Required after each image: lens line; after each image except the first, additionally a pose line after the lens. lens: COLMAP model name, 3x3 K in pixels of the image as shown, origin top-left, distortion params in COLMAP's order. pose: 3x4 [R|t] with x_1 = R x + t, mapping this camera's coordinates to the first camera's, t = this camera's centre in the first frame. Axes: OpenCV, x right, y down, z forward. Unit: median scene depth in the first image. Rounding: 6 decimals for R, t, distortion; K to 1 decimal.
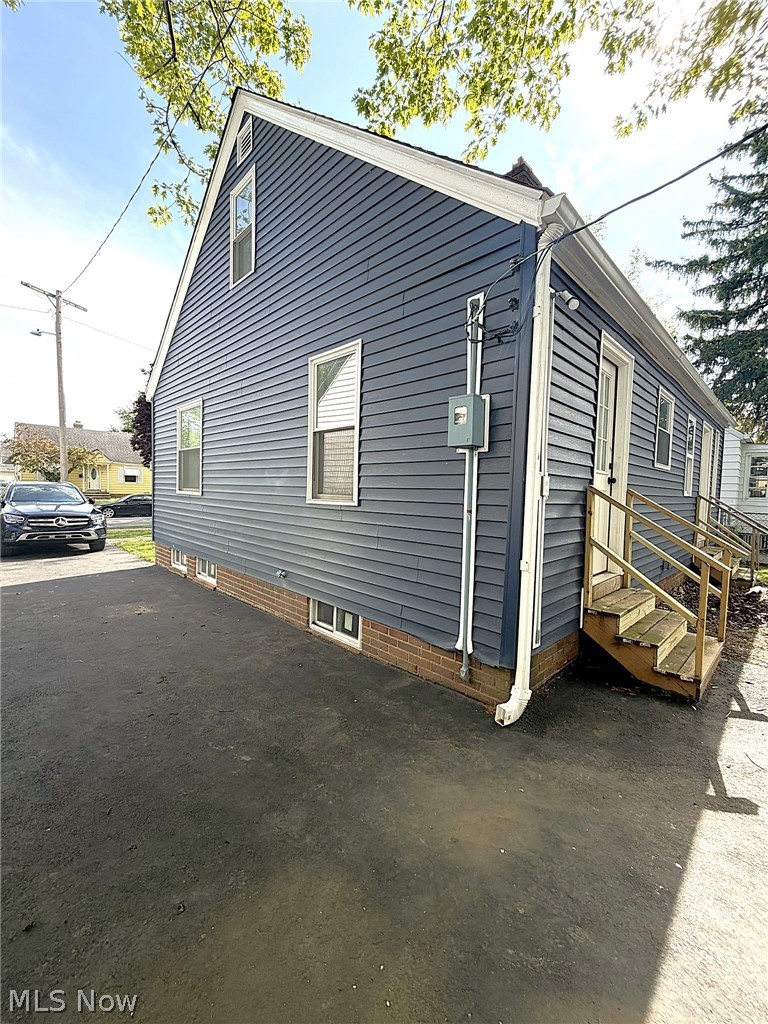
lens RADIAL K [[406.8, 0, 387.7], [0, 406.8, 514.2], [0, 0, 1]] dist [-0.000823, -0.000060]
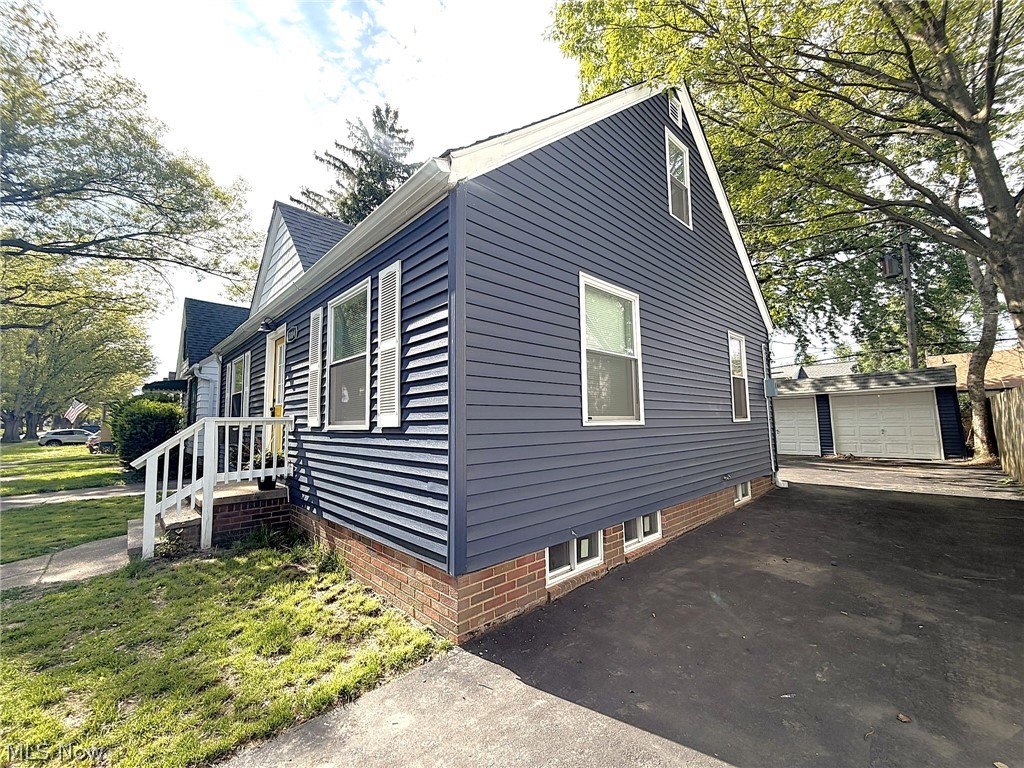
lens RADIAL K [[406.8, 0, 514.1], [0, 406.8, 384.5], [0, 0, 1]] dist [-0.000823, -0.000060]
pose [[0.019620, 0.065790, 0.997641, -1.126514], [0.069566, 0.995324, -0.067006, -0.069970], [-0.997384, 0.070717, 0.014952, 1.160447]]
